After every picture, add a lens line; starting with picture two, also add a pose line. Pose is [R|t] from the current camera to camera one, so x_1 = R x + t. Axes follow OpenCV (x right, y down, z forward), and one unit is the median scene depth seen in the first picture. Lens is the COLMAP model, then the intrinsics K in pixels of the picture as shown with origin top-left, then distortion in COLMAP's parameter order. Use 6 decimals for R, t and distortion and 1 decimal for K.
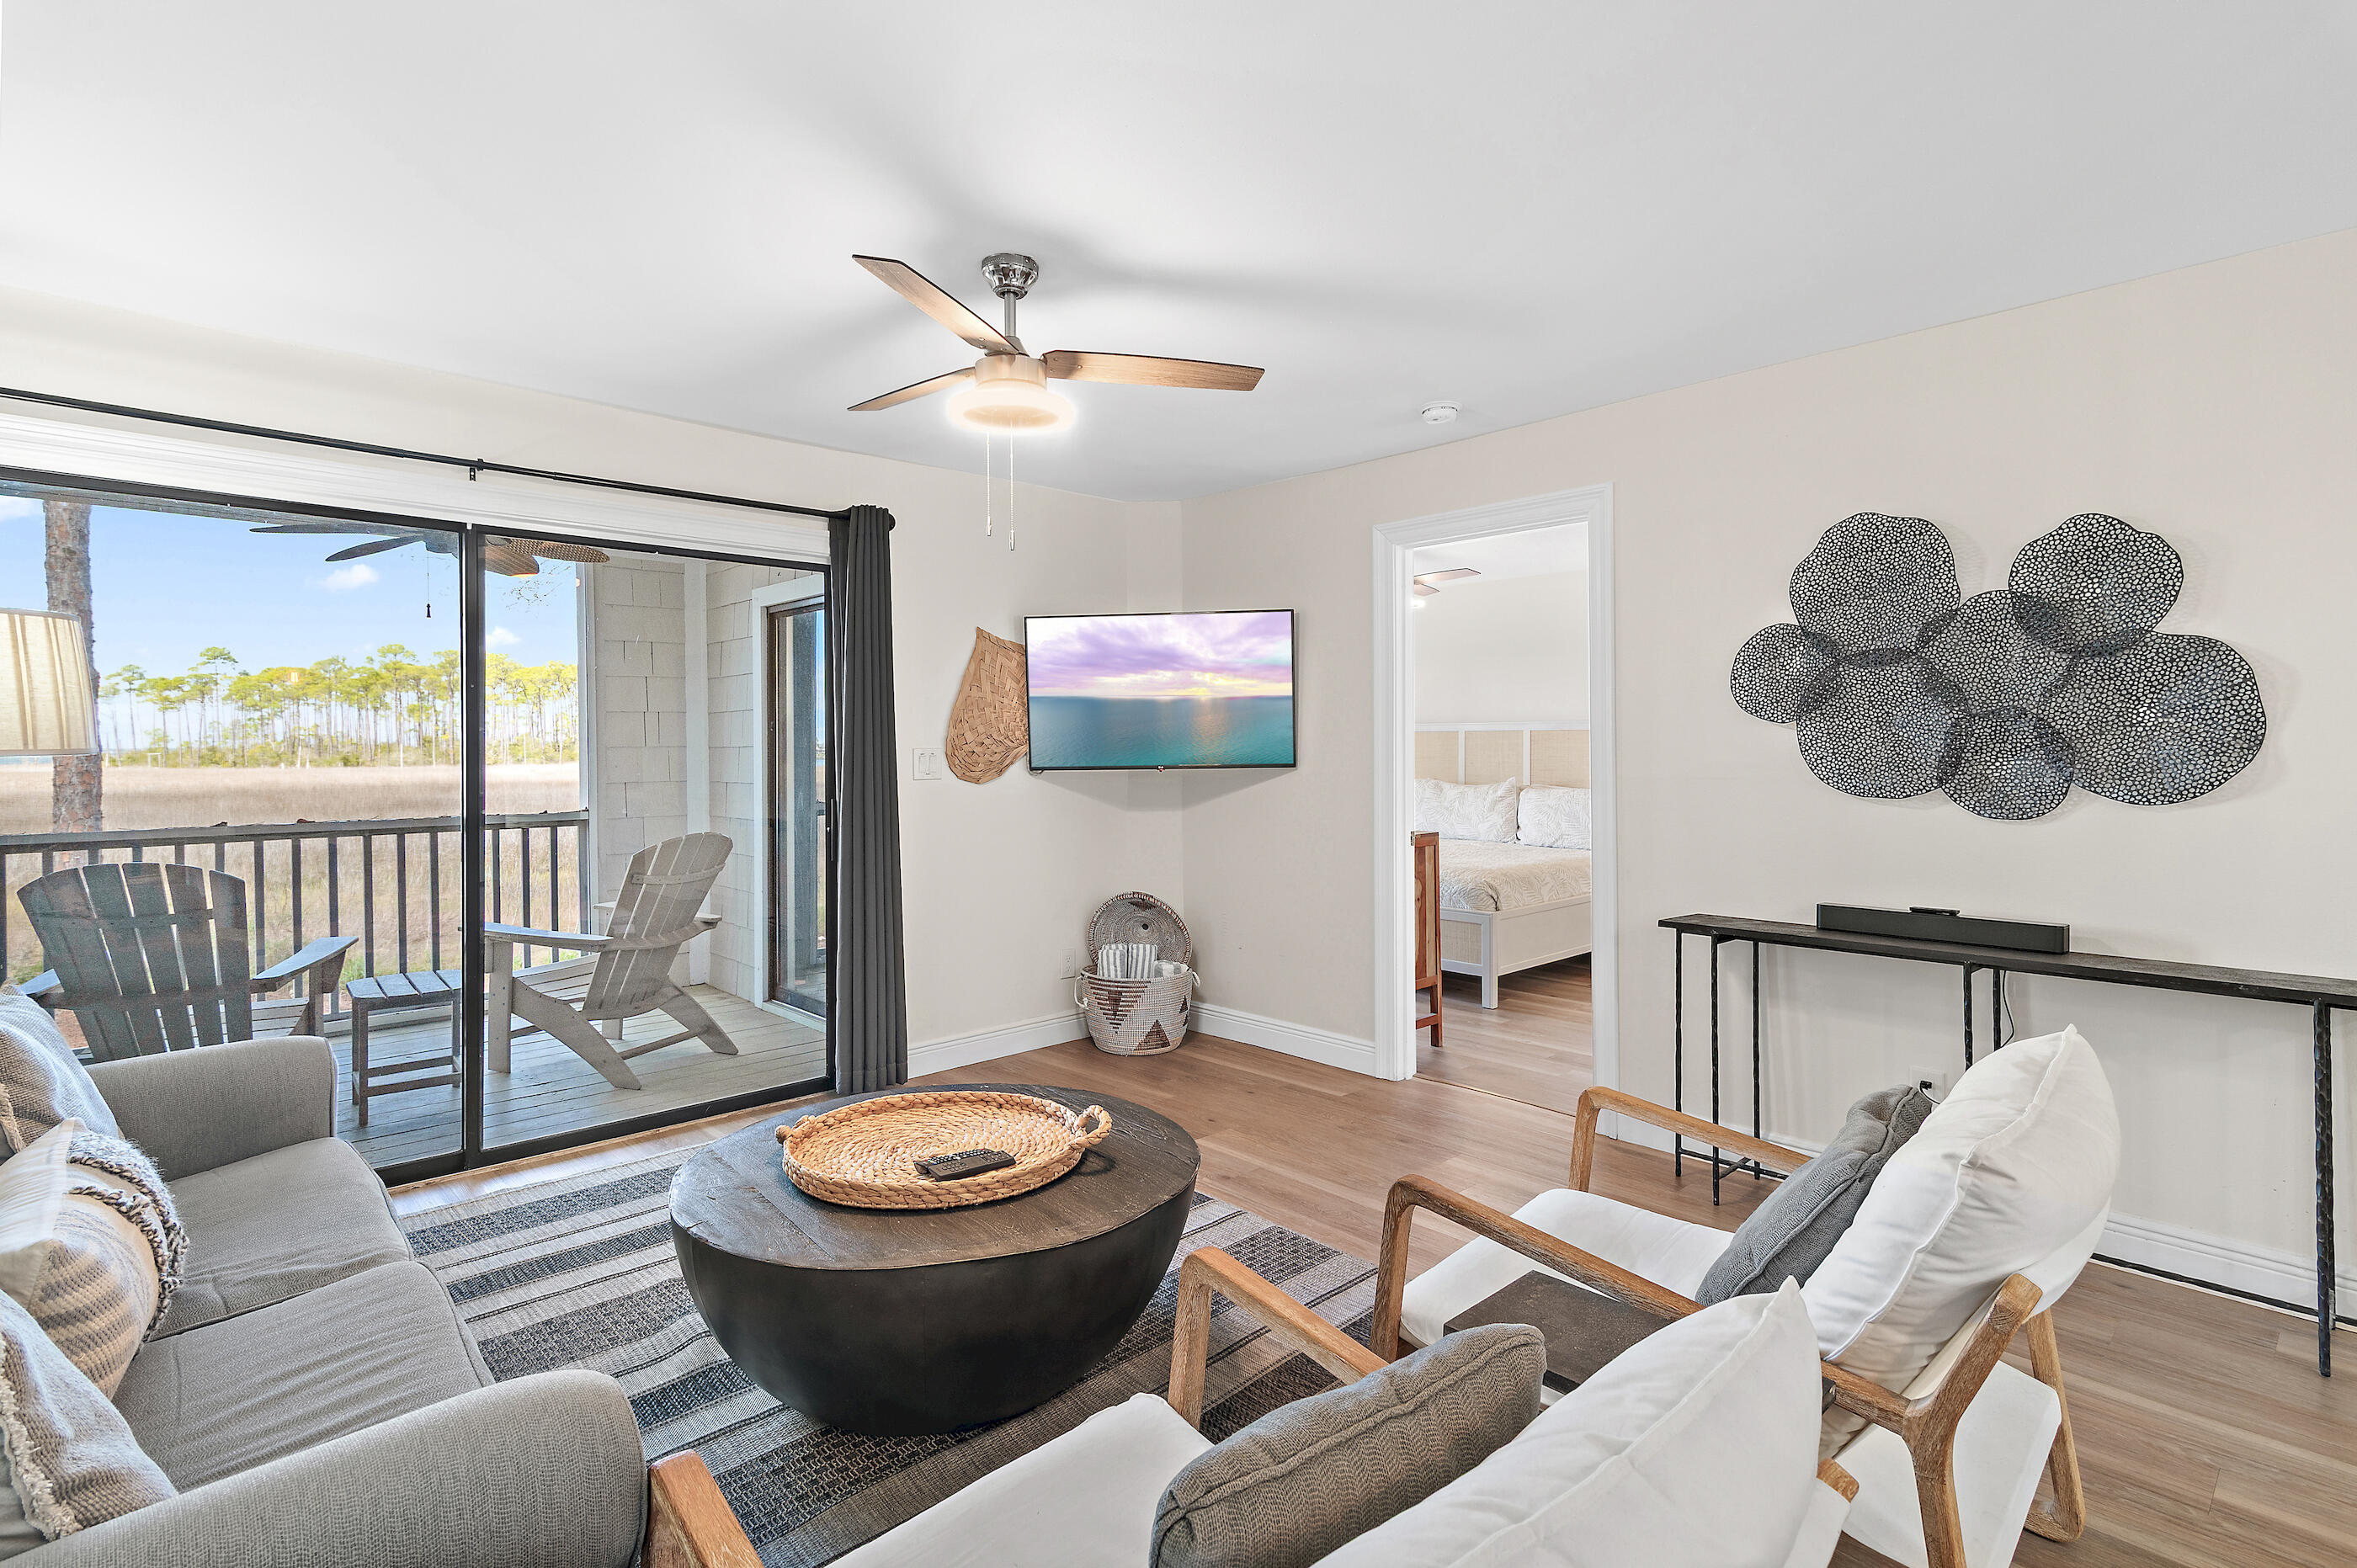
lens RADIAL K [[1150.0, 0, 1187.7], [0, 1150.0, 769.5], [0, 0, 1]] dist [0.003720, -0.000246]
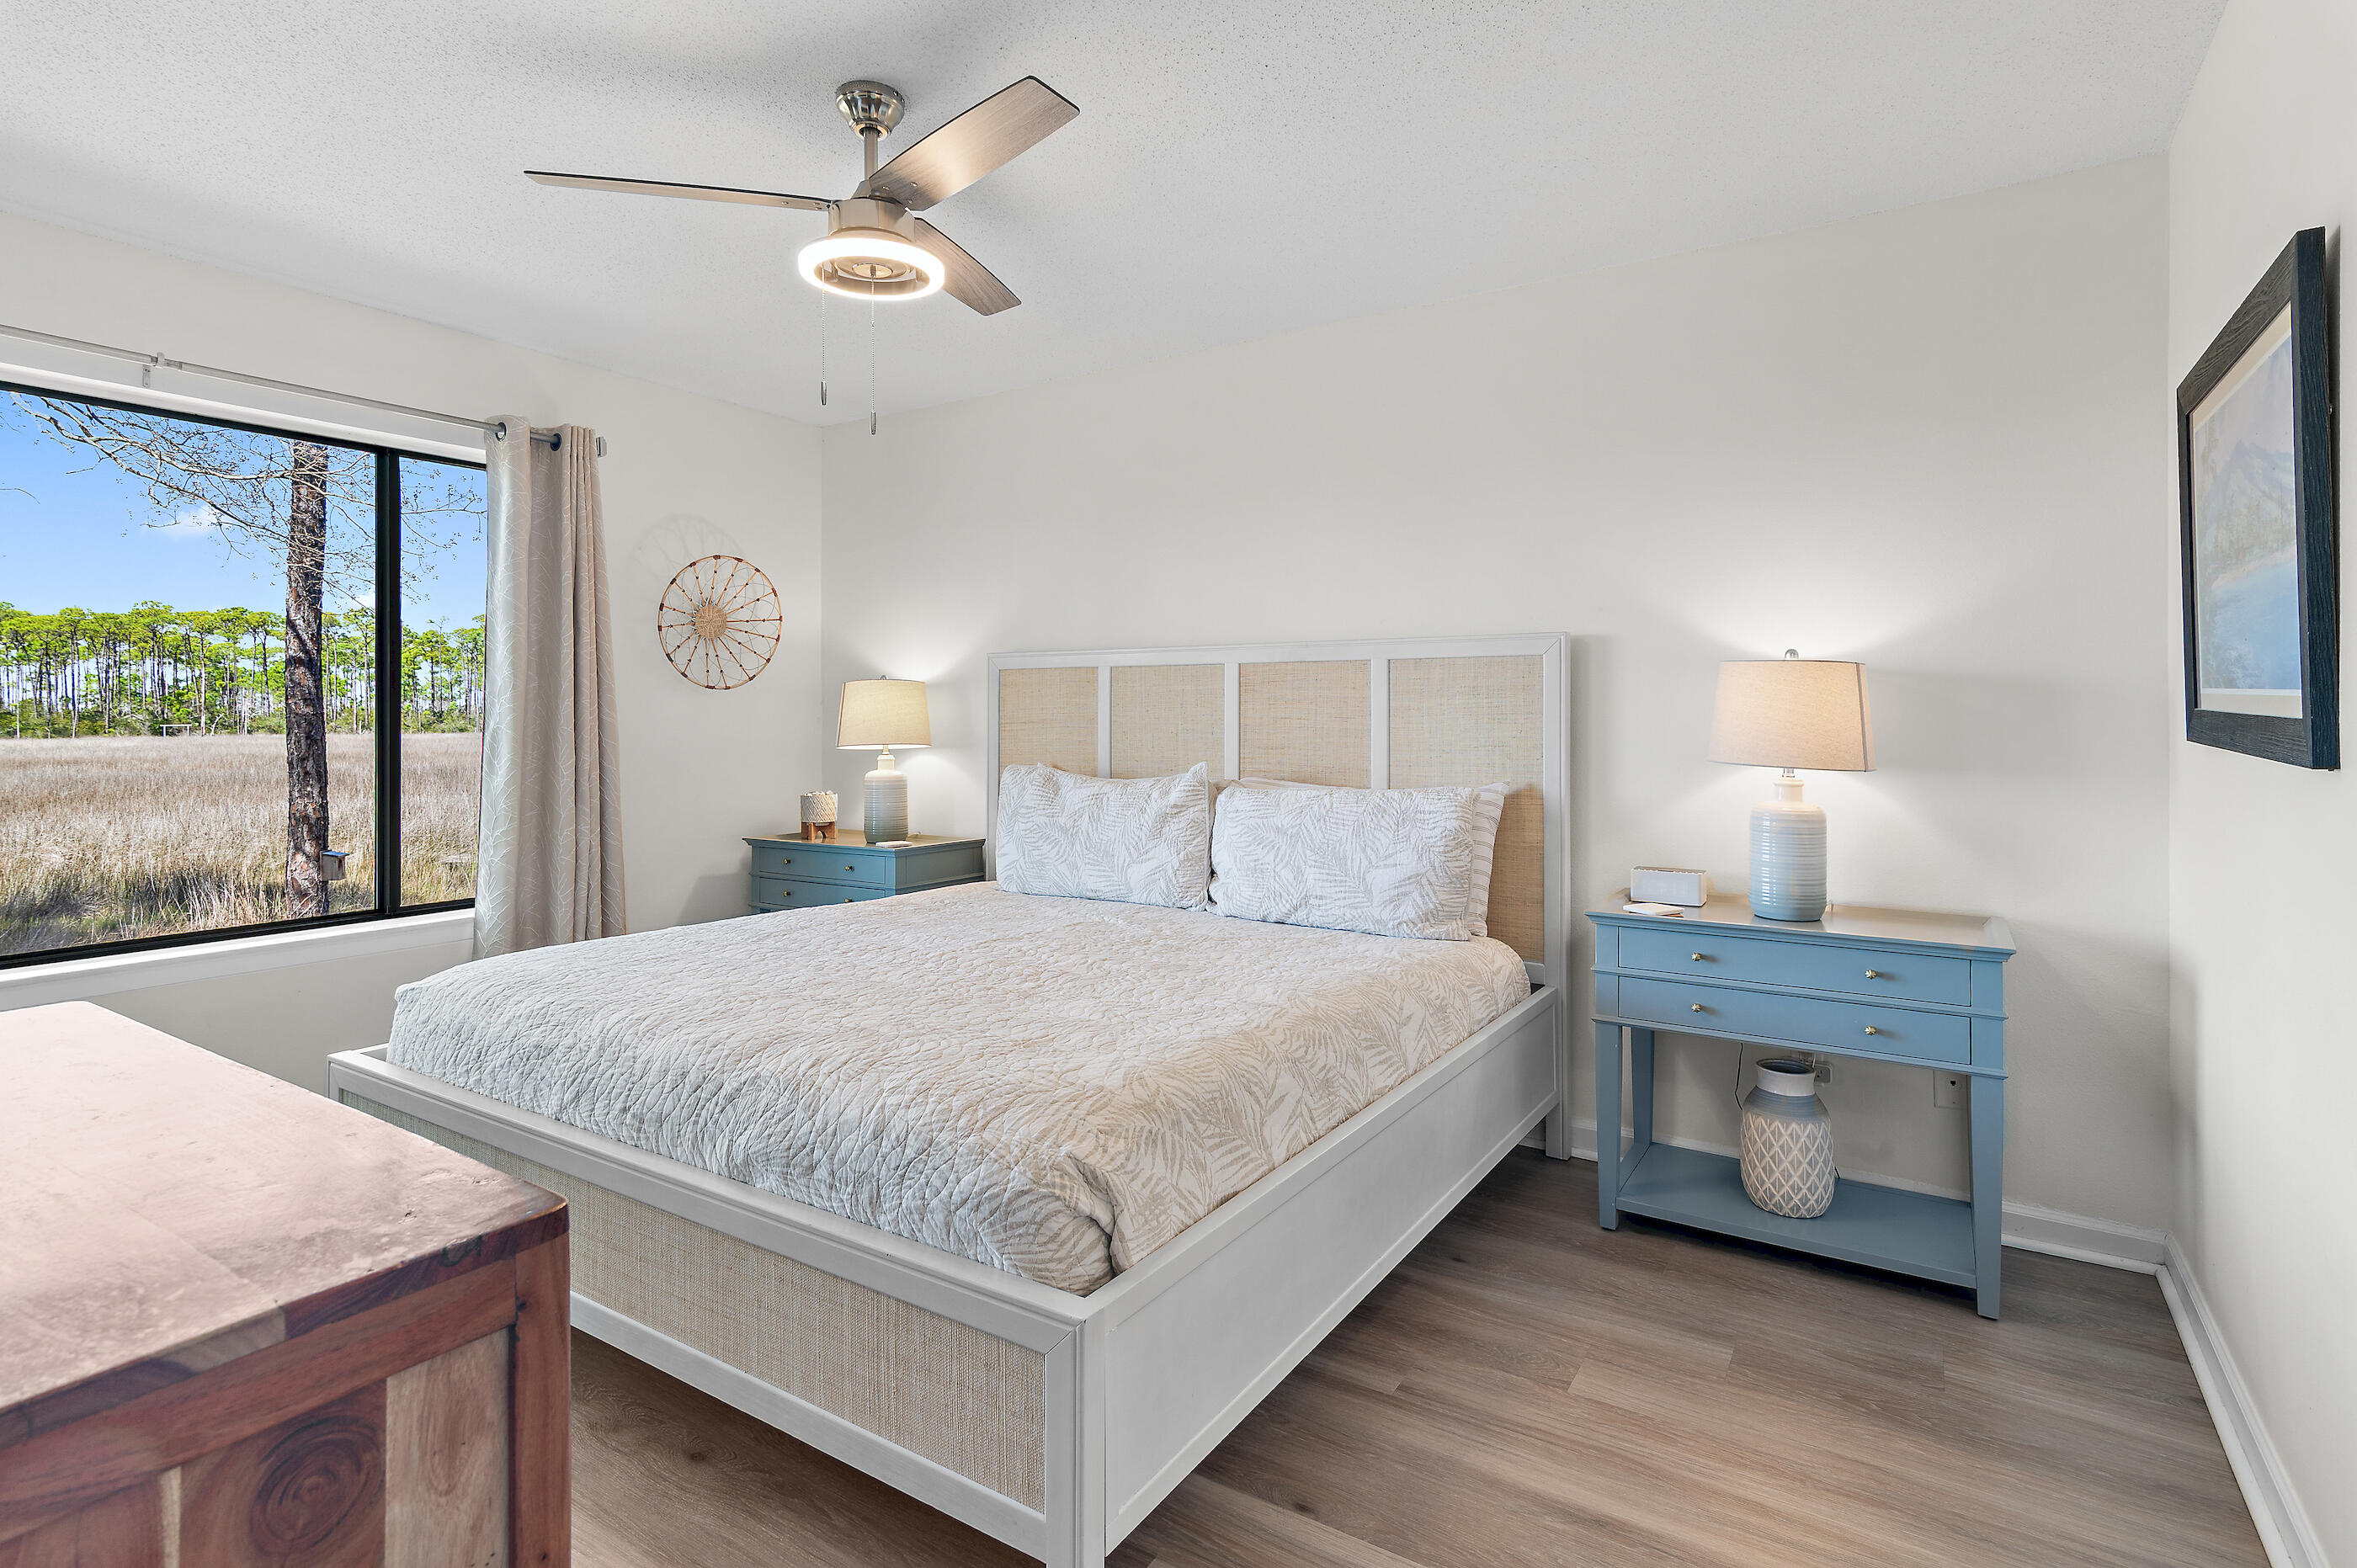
lens RADIAL K [[1196.0, 0, 1212.3], [0, 1196.0, 707.3], [0, 0, 1]] dist [0.000544, -0.000478]
pose [[0.966369, 0.005681, 0.257096, 0.271393], [0.001822, 0.999580, -0.028936, -0.002707], [-0.257152, 0.028432, 0.965953, 0.889197]]
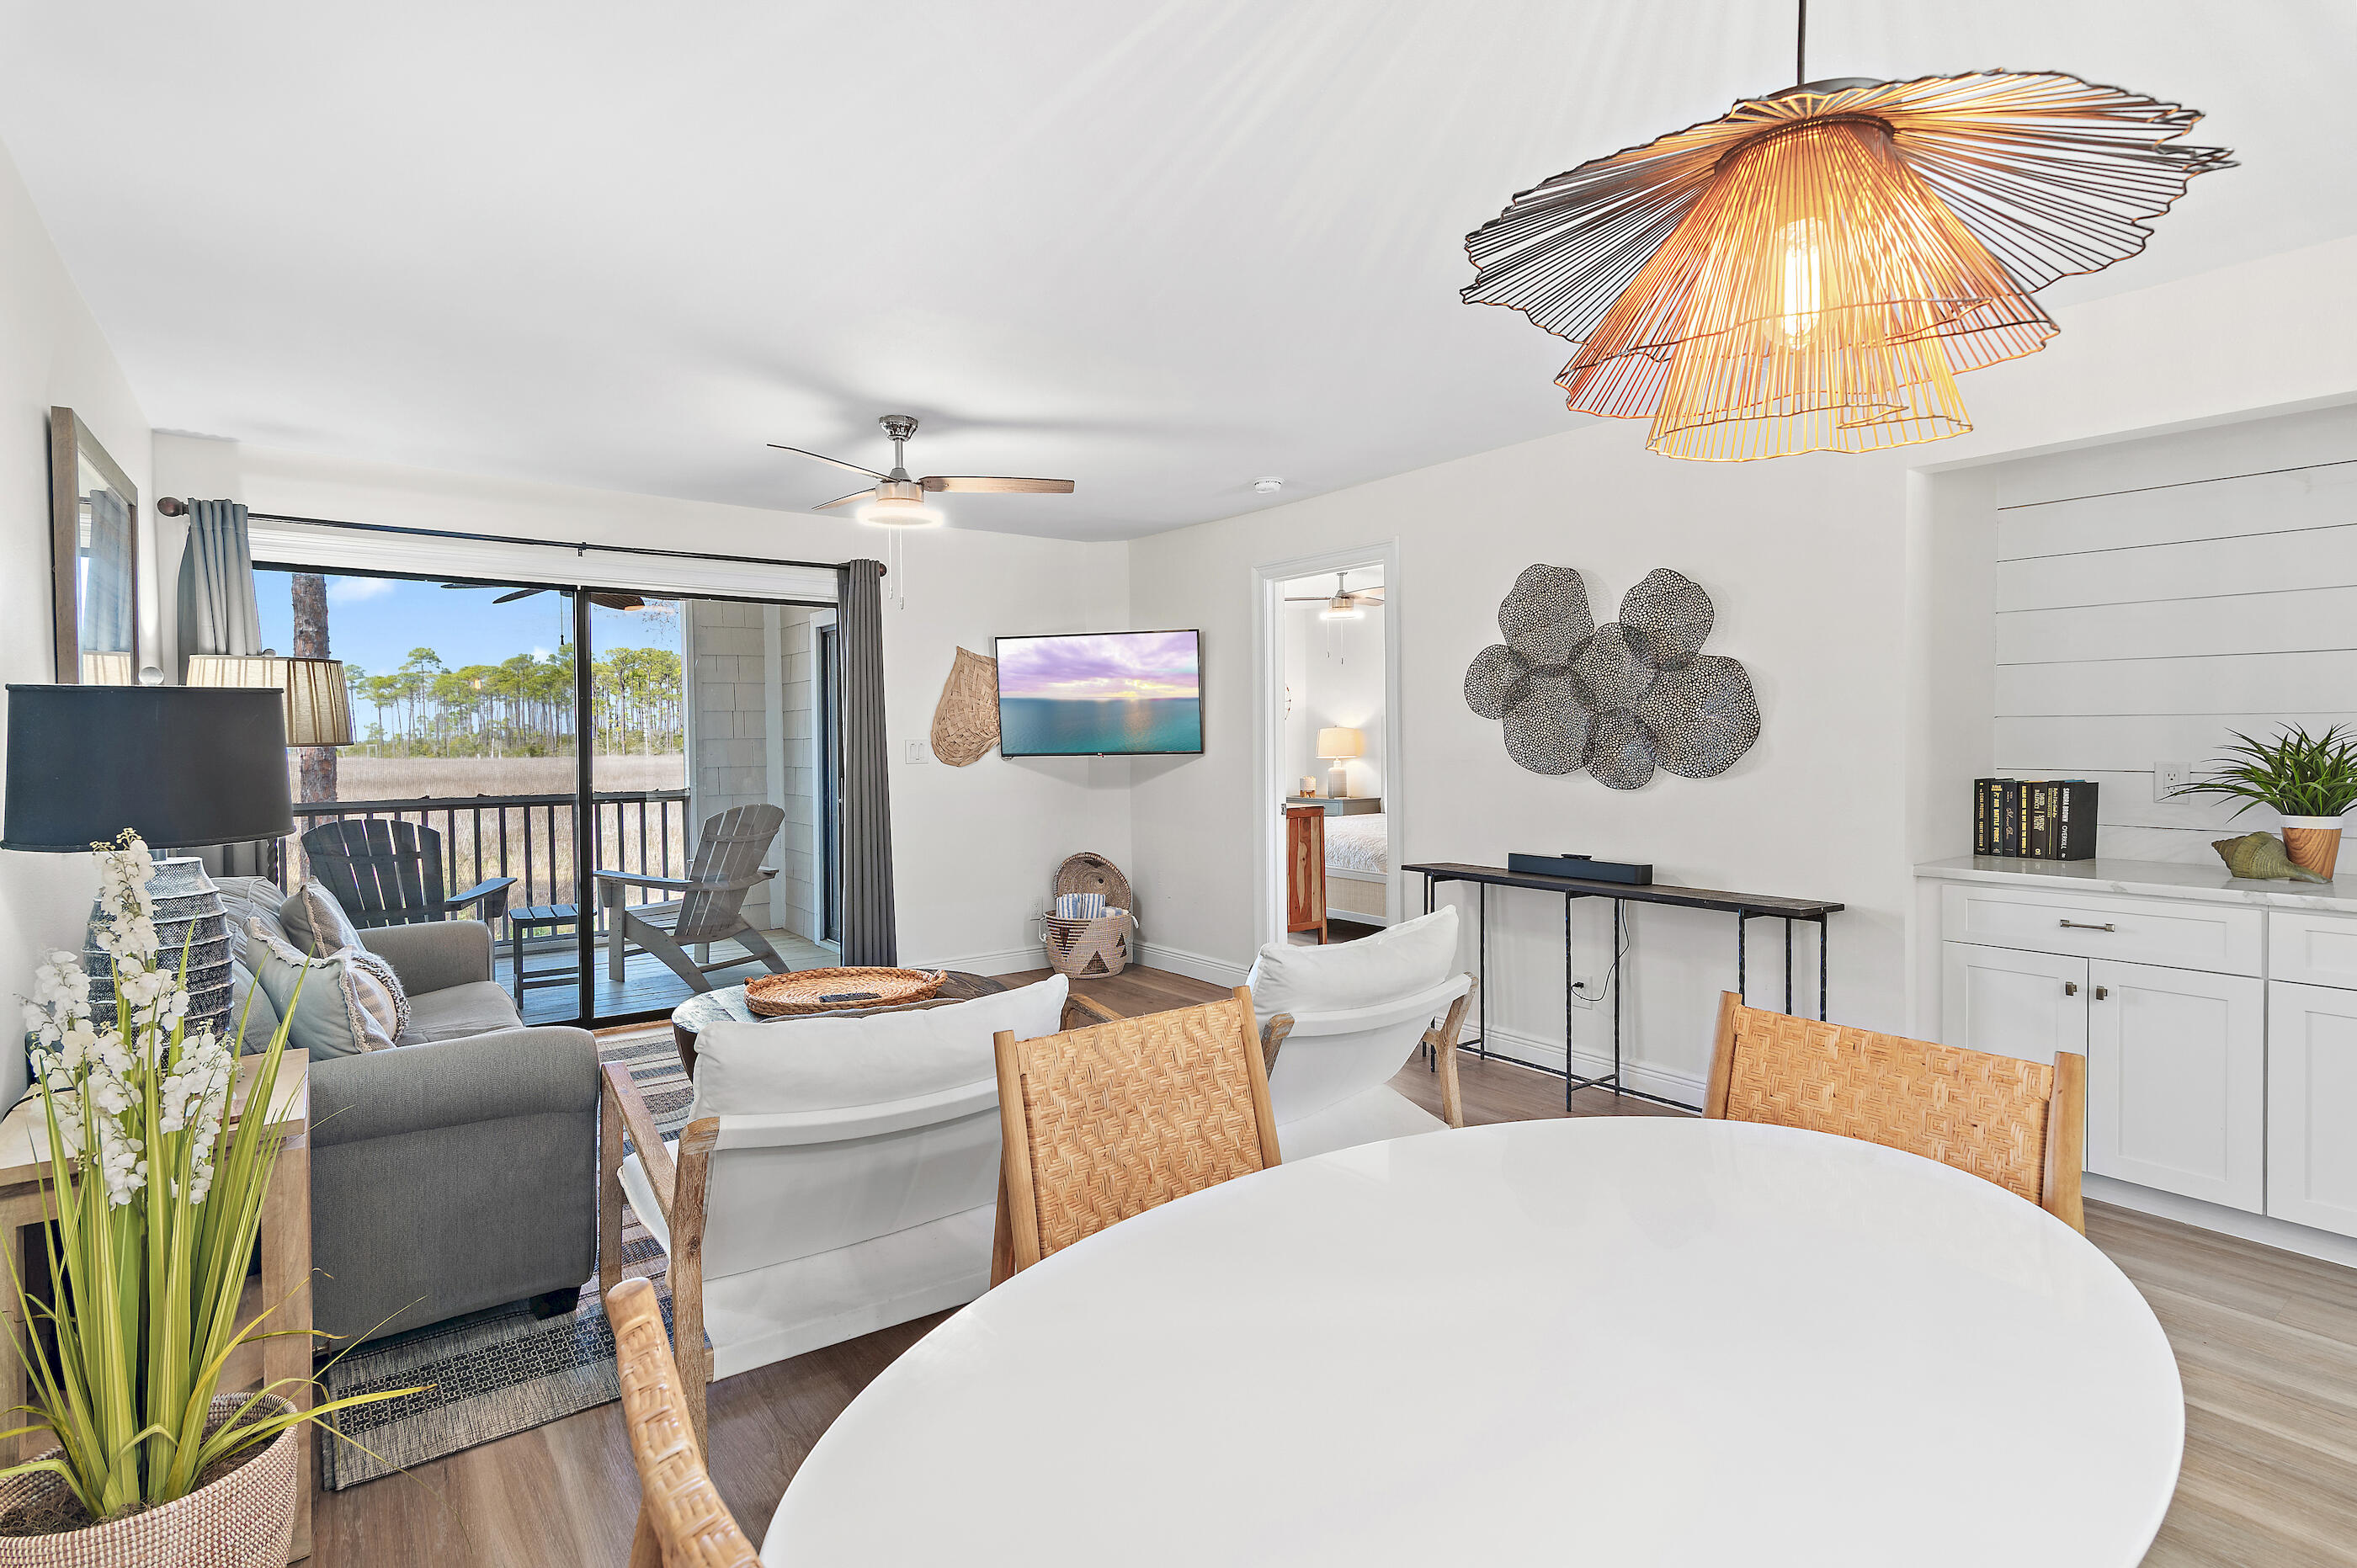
lens RADIAL K [[1133.4, 0, 1184.6], [0, 1133.4, 777.4], [0, 0, 1]] dist [-0.003576, -0.000472]
pose [[0.994163, 0.001081, -0.107885, 0.210325], [0.000652, 0.999871, 0.016024, 0.004209], [0.107889, -0.016001, 0.994034, -0.246782]]
